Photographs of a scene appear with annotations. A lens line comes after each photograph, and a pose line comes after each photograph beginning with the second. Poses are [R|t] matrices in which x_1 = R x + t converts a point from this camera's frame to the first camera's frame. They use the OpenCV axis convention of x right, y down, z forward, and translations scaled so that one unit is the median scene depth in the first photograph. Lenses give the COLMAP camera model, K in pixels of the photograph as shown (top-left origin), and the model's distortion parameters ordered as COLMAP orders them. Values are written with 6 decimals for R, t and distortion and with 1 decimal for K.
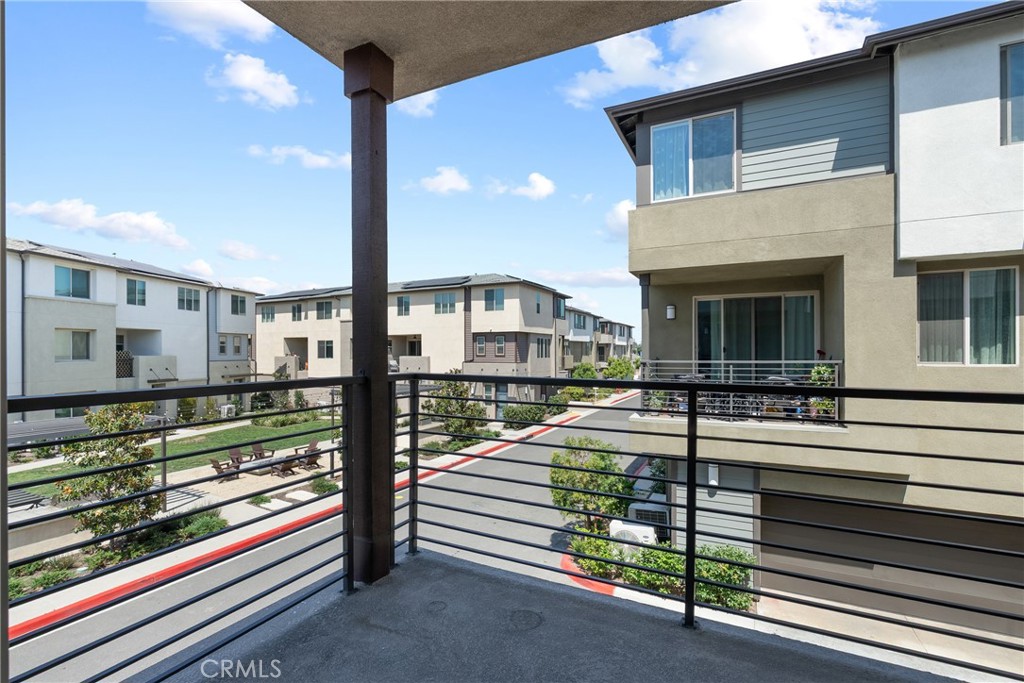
lens RADIAL K [[464.1, 0, 504.4], [0, 464.1, 351.1], [0, 0, 1]] dist [-0.008294, 0.001428]
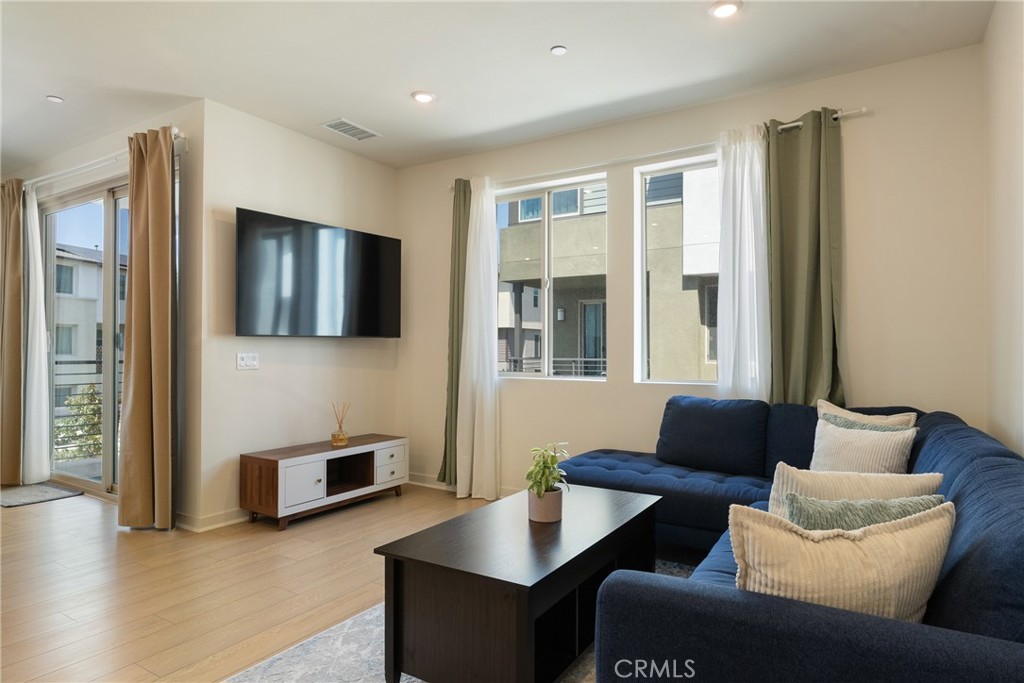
lens RADIAL K [[590.0, 0, 509.7], [0, 590.0, 342.8], [0, 0, 1]] dist [-0.006568, -0.000469]
pose [[0.995568, 0.005901, -0.093856, 0.432553], [-0.006750, 0.999939, -0.008730, -0.004257], [0.093799, 0.009324, 0.995548, -0.469700]]
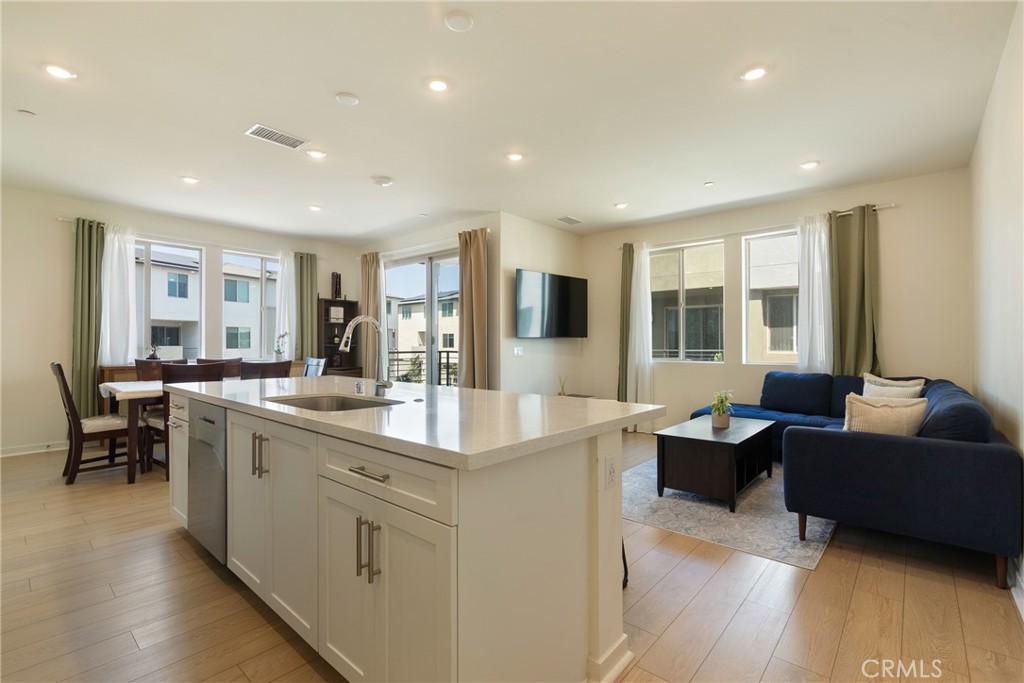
lens RADIAL K [[464.1, 0, 510.6], [0, 464.1, 339.6], [0, 0, 1]] dist [-0.008294, 0.001428]
pose [[0.968652, -0.000228, -0.248422, 0.339709], [-0.000770, 0.999992, -0.003919, -0.007302], [0.248421, 0.003987, 0.968644, -0.674007]]
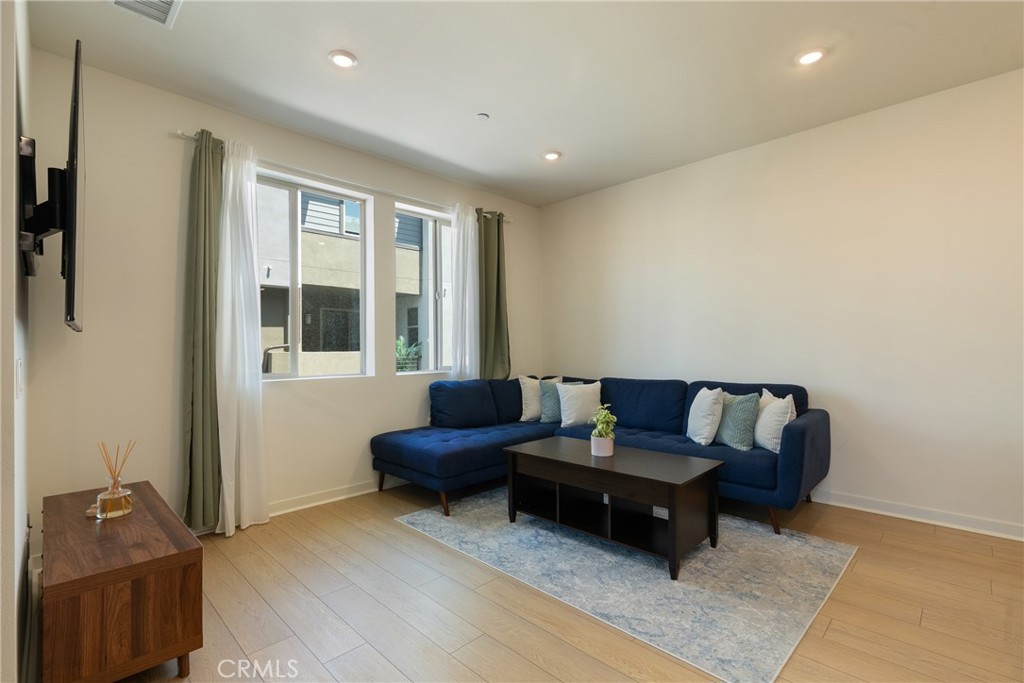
lens RADIAL K [[464.1, 0, 503.1], [0, 464.1, 345.6], [0, 0, 1]] dist [-0.008294, 0.001428]
pose [[0.314550, 0.010424, 0.949184, 0.087976], [0.008490, 0.999869, -0.013794, 0.000309], [-0.949203, 0.012397, 0.314420, -0.238517]]
